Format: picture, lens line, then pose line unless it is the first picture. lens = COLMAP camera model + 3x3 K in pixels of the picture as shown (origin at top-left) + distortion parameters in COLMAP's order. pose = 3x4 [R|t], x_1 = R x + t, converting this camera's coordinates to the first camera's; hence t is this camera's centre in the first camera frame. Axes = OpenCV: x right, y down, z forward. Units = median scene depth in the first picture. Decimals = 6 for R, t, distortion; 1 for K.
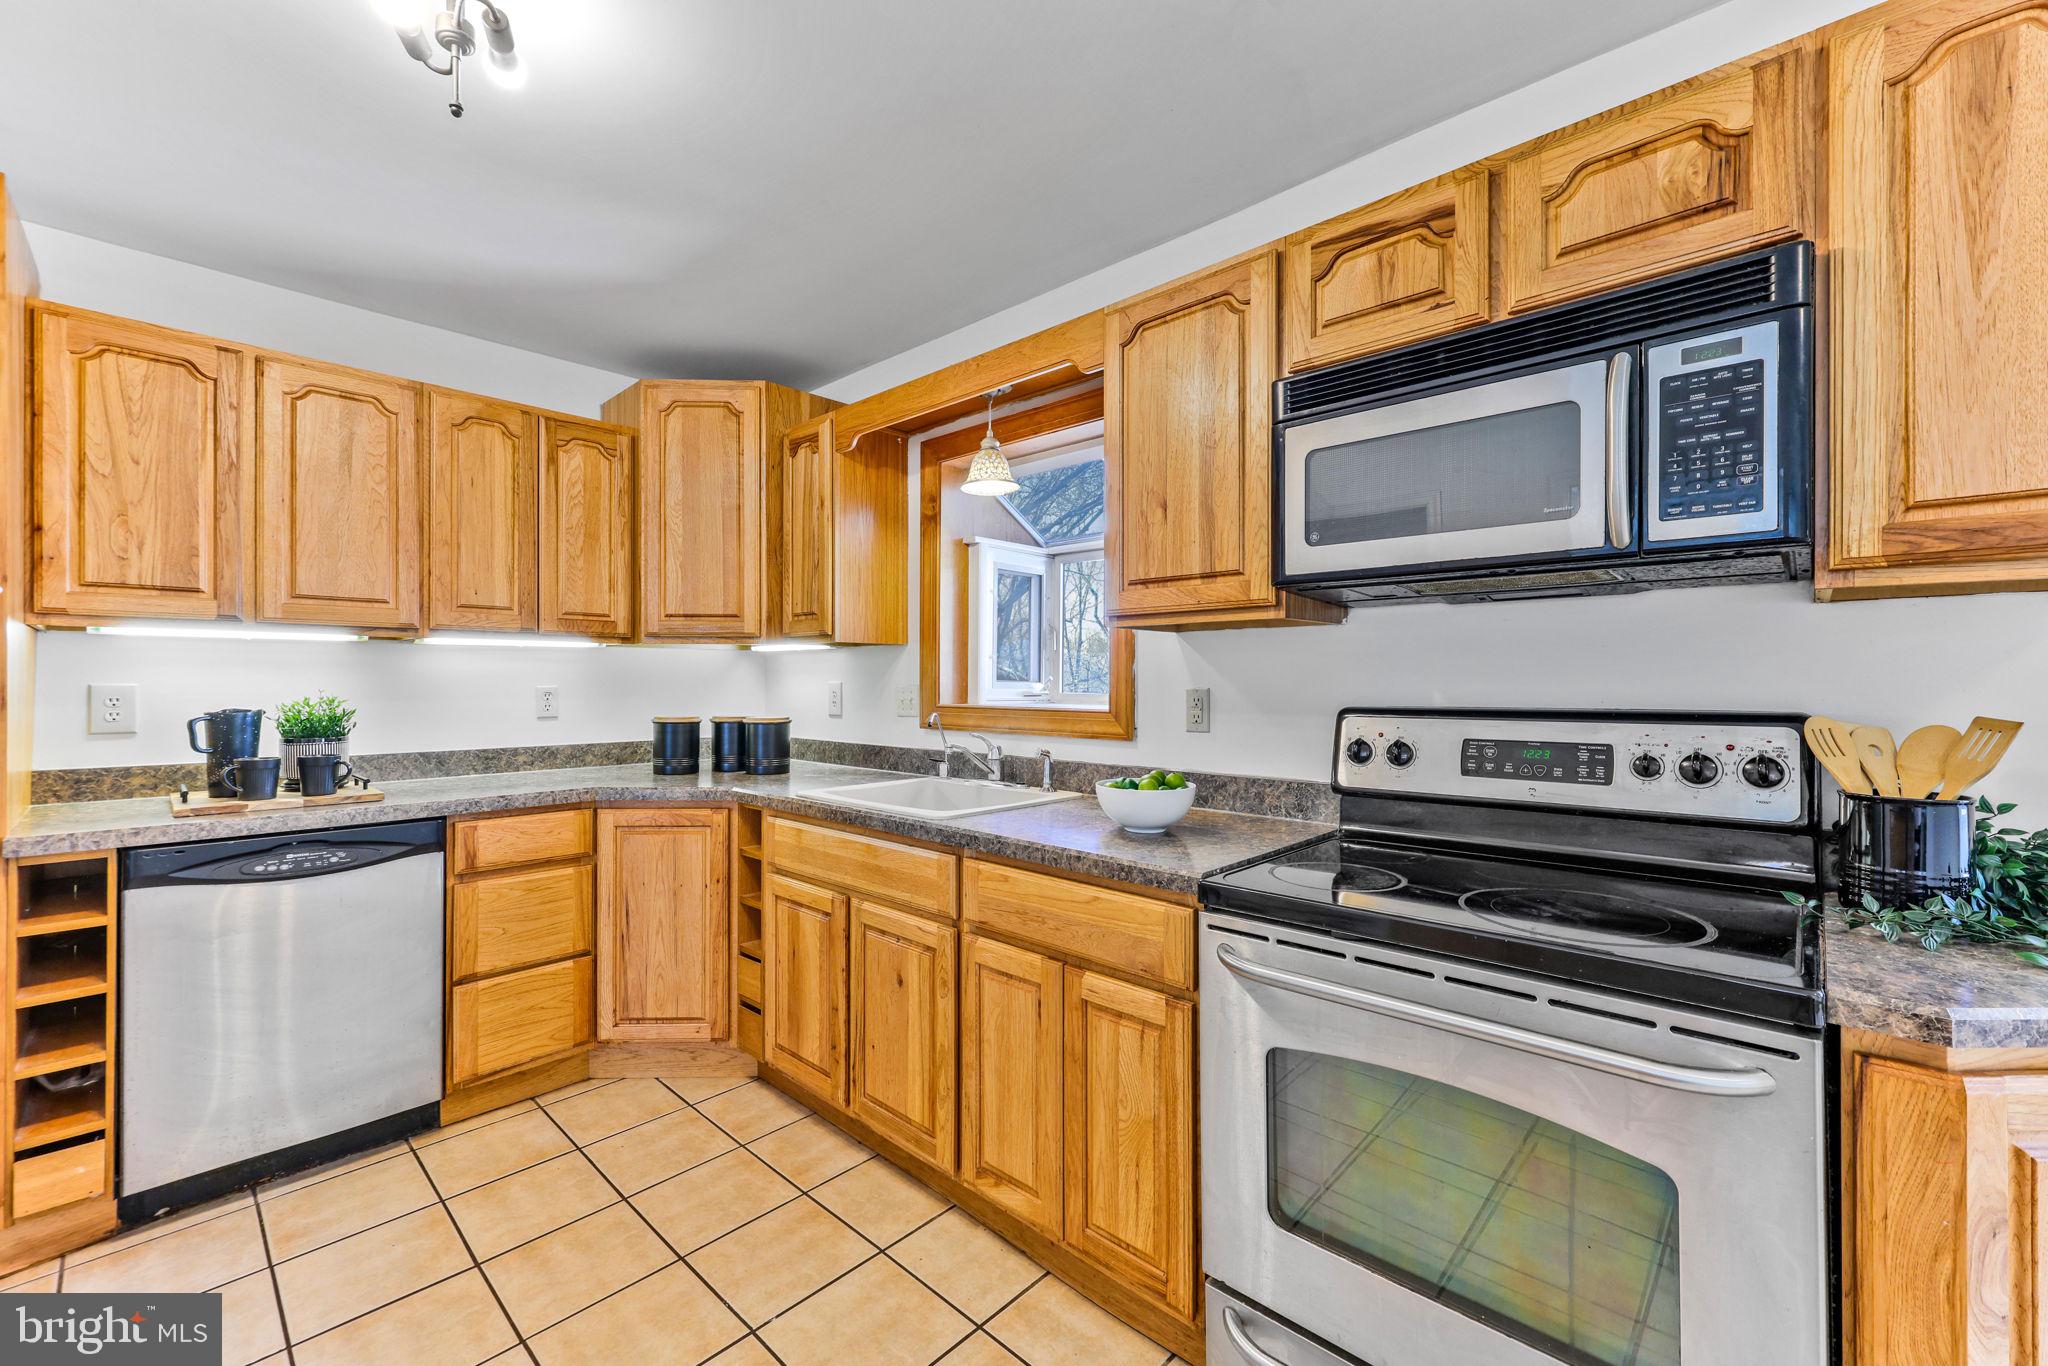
lens RADIAL K [[824.3, 0, 1016.5], [0, 824.3, 681.8], [0, 0, 1]] dist [-0.000748, 0.000109]
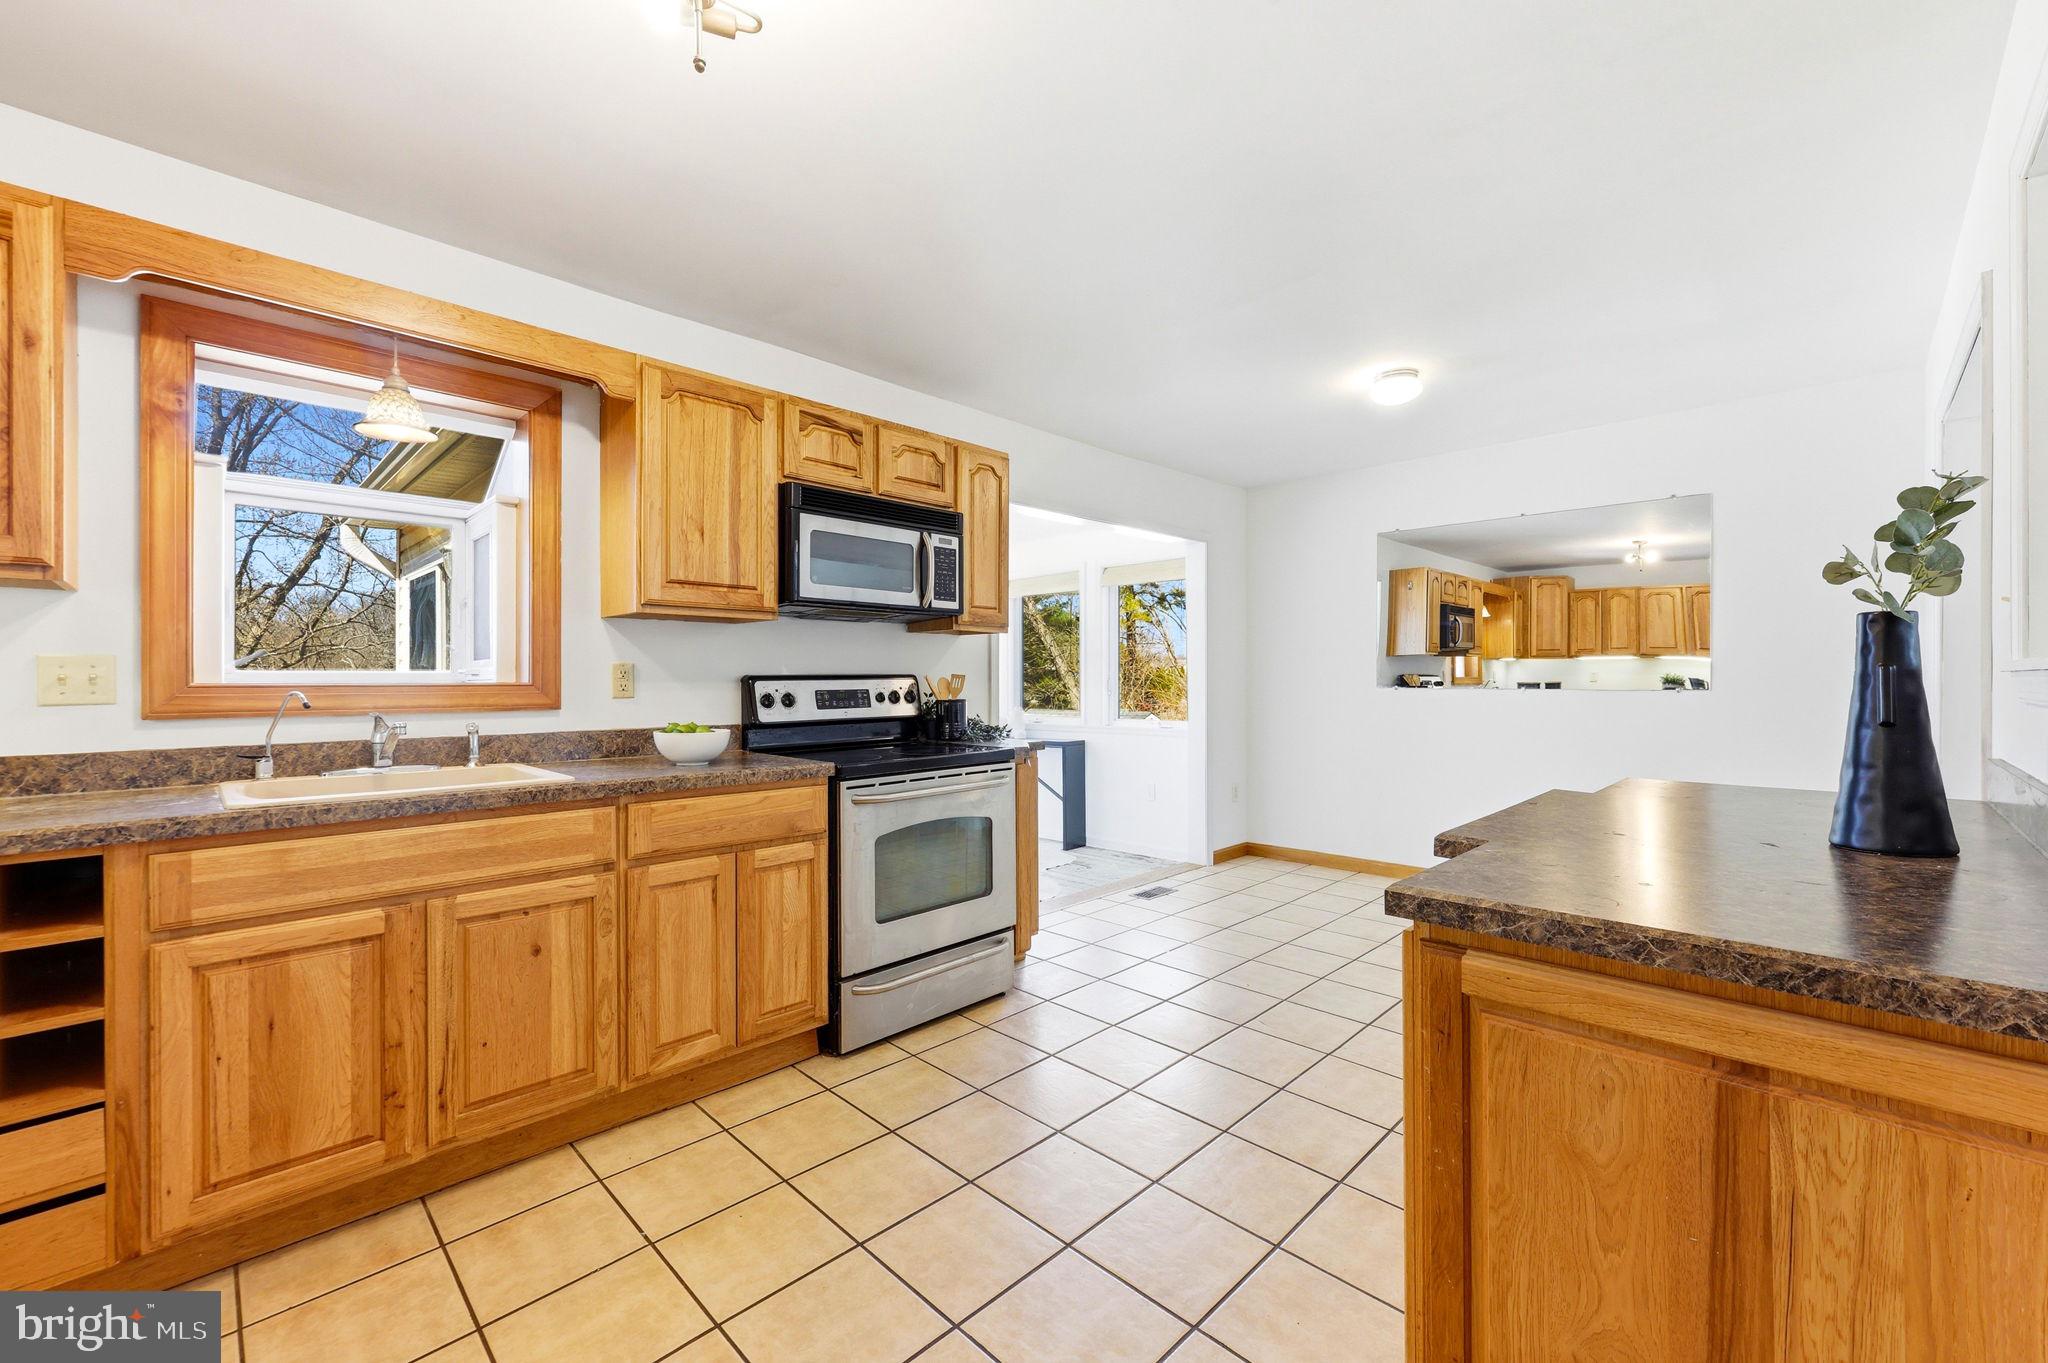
lens RADIAL K [[824.3, 0, 1016.5], [0, 824.3, 680.3], [0, 0, 1]] dist [-0.000748, 0.000109]
pose [[0.033267, -0.002368, 0.999444, -1.048283], [0.002152, 0.999995, 0.002298, 0.033149], [-0.999444, 0.002074, 0.033272, 0.363768]]
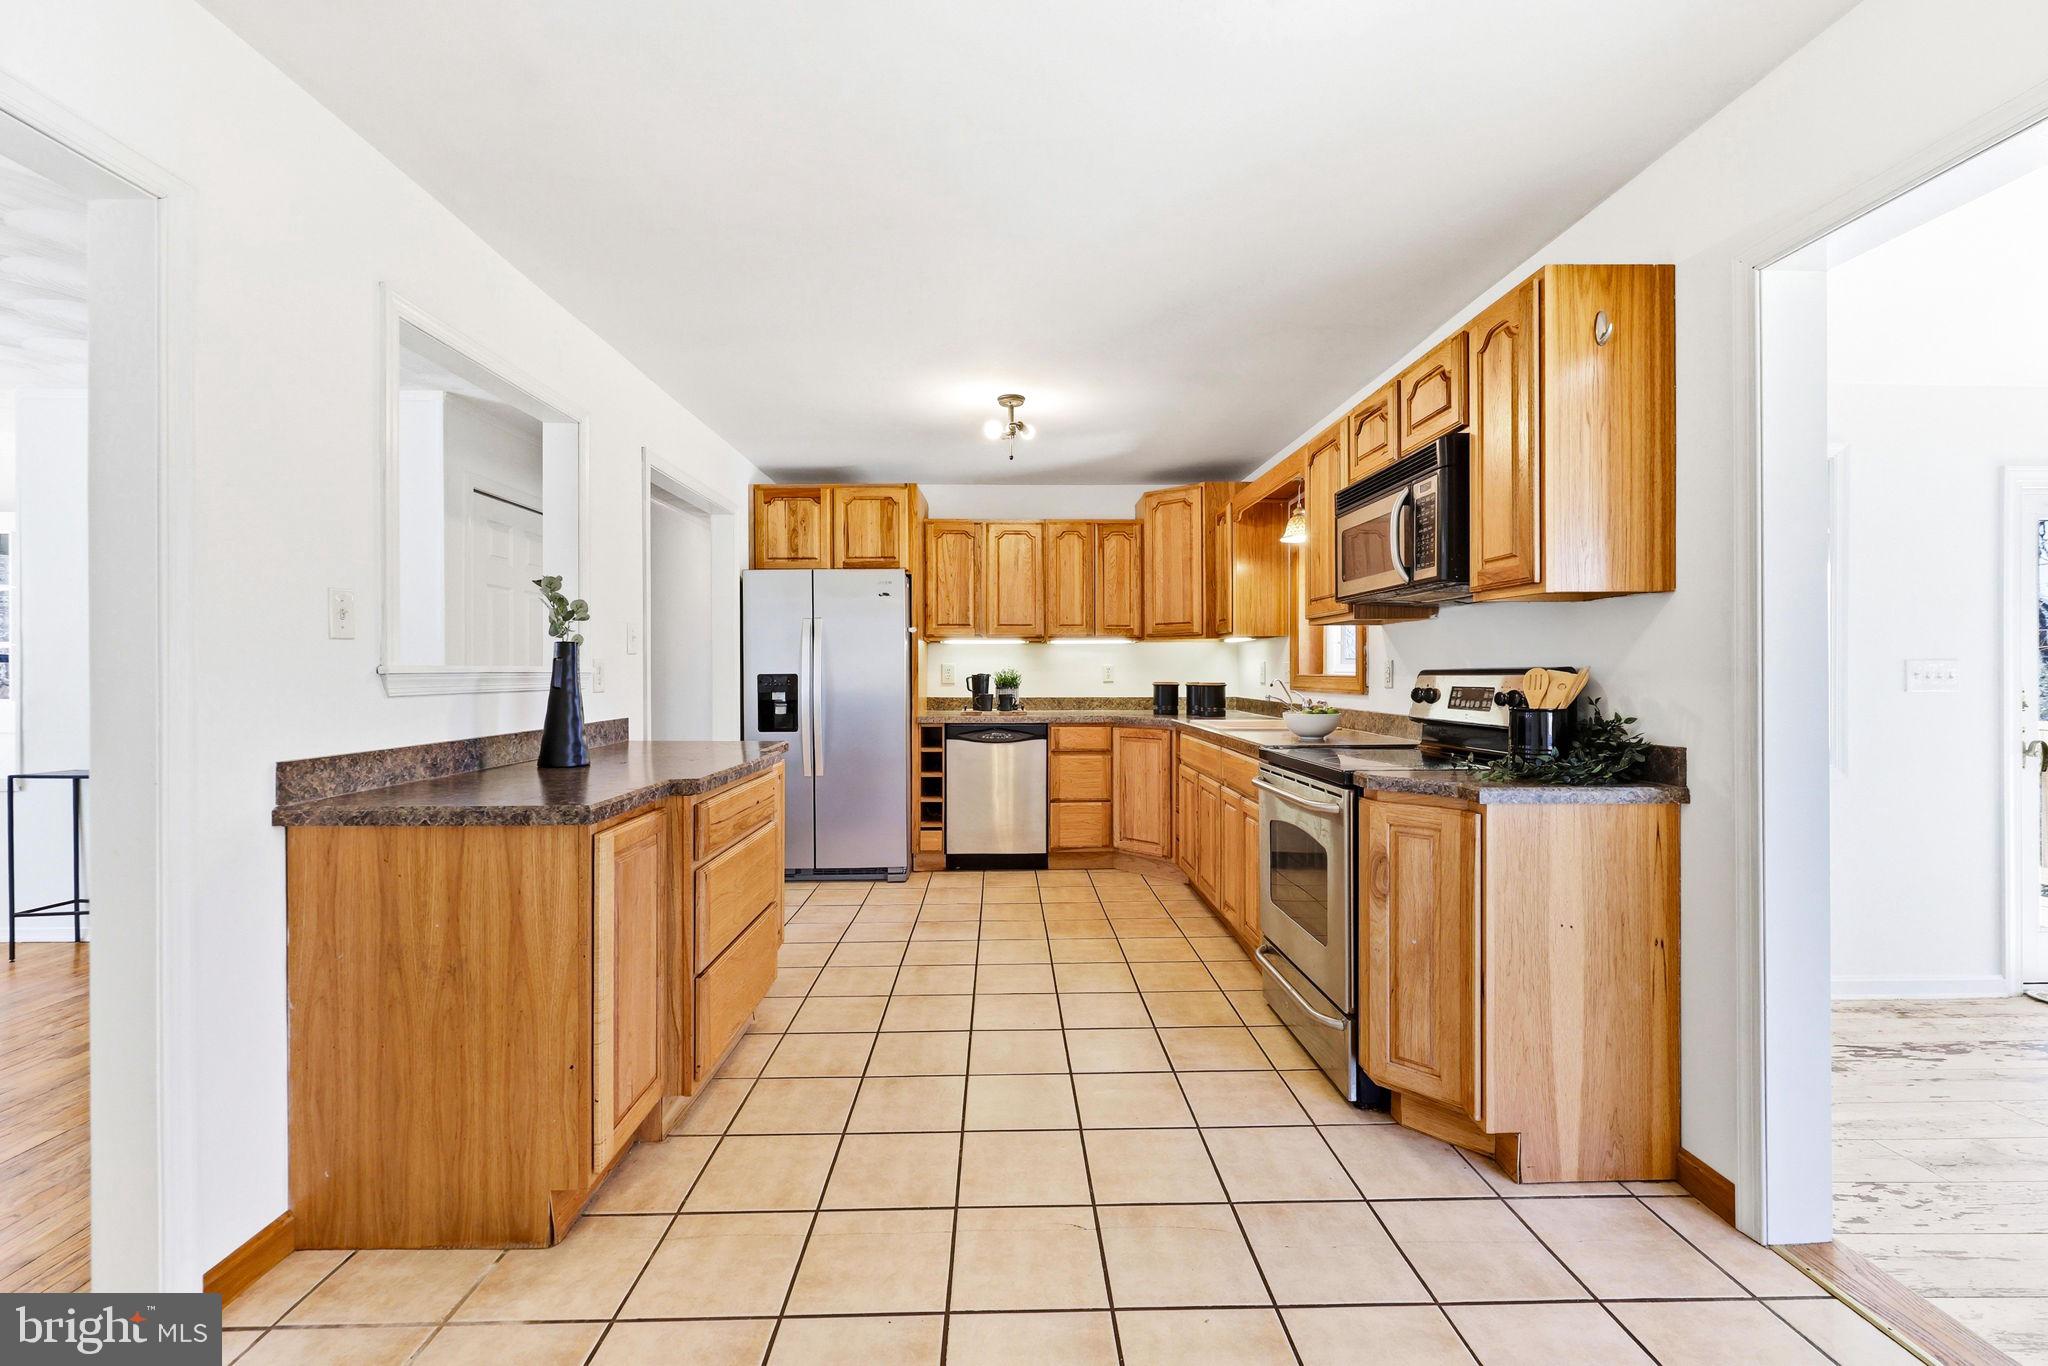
lens RADIAL K [[837.2, 0, 1028.1], [0, 837.2, 674.1], [0, 0, 1]] dist [-0.000534, -0.000075]
pose [[0.709007, 0.000472, -0.705201, 0.875112], [0.001737, 0.999996, 0.002416, 0.029965], [0.705199, -0.002937, 0.709003, -0.632692]]
